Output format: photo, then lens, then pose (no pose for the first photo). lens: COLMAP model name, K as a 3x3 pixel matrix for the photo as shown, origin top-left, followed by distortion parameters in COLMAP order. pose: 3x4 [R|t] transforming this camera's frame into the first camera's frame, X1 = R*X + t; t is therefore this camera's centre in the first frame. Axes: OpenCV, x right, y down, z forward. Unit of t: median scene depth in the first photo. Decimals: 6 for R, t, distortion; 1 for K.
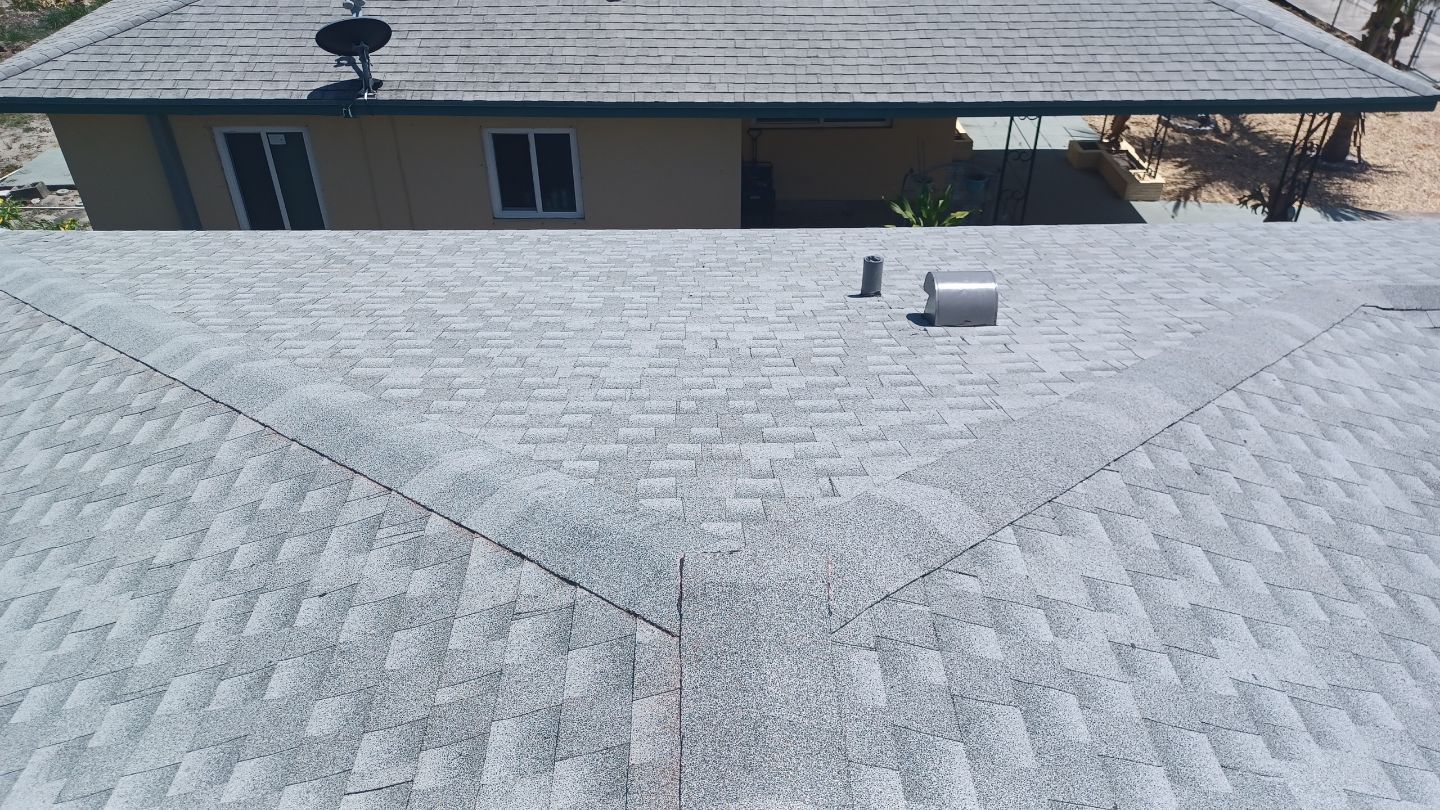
lens RADIAL K [[1081.9, 0, 725.6], [0, 1081.9, 399.7], [0, 0, 1]] dist [0.059091, -0.027603]
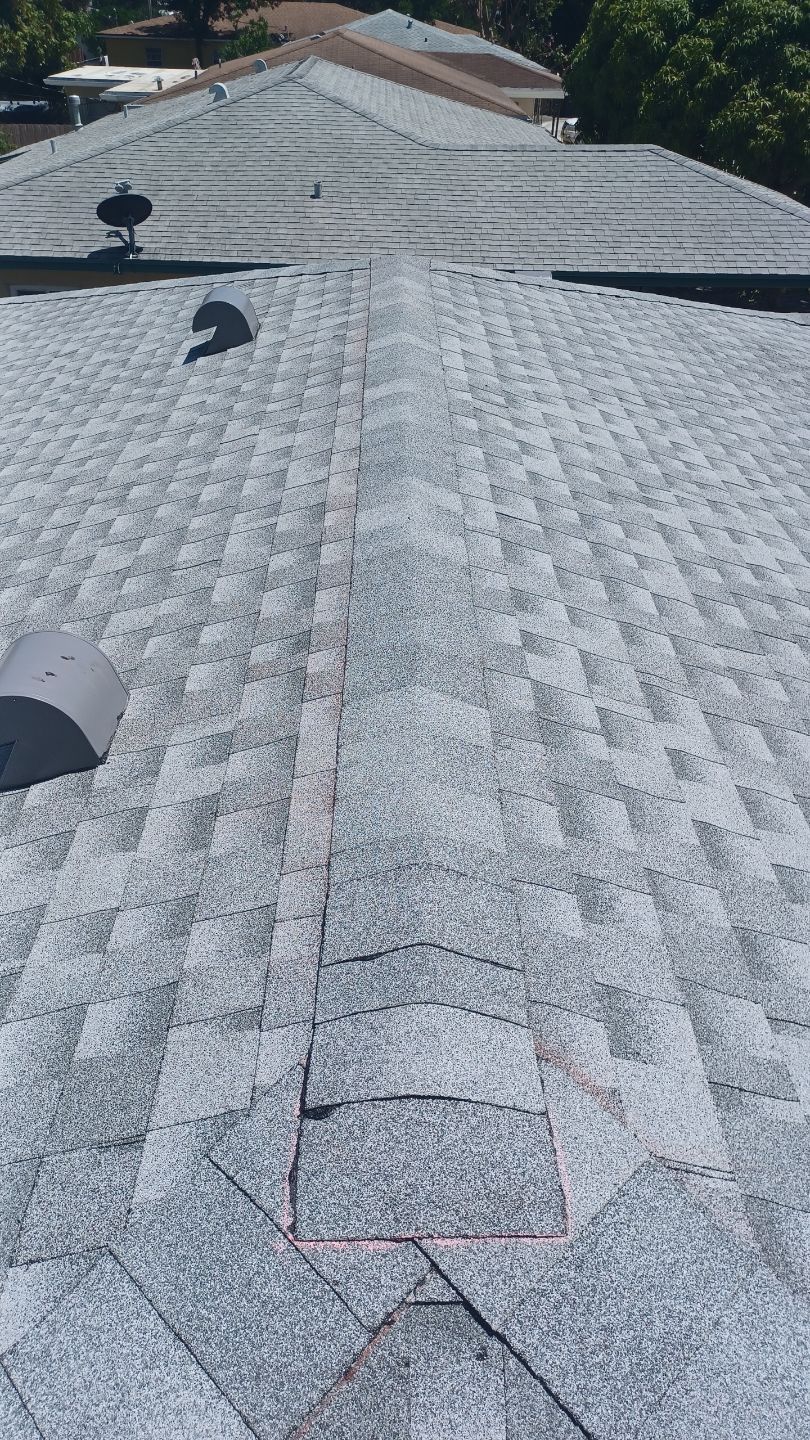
lens RADIAL K [[1081.9, 0, 418.9], [0, 1081.9, 708.0], [0, 0, 1]] dist [0.059091, -0.027603]
pose [[0.999899, 0.013261, 0.005164, 0.036637], [-0.013281, 0.999904, 0.003846, 0.404241], [-0.005113, -0.003914, 0.999979, -0.527917]]
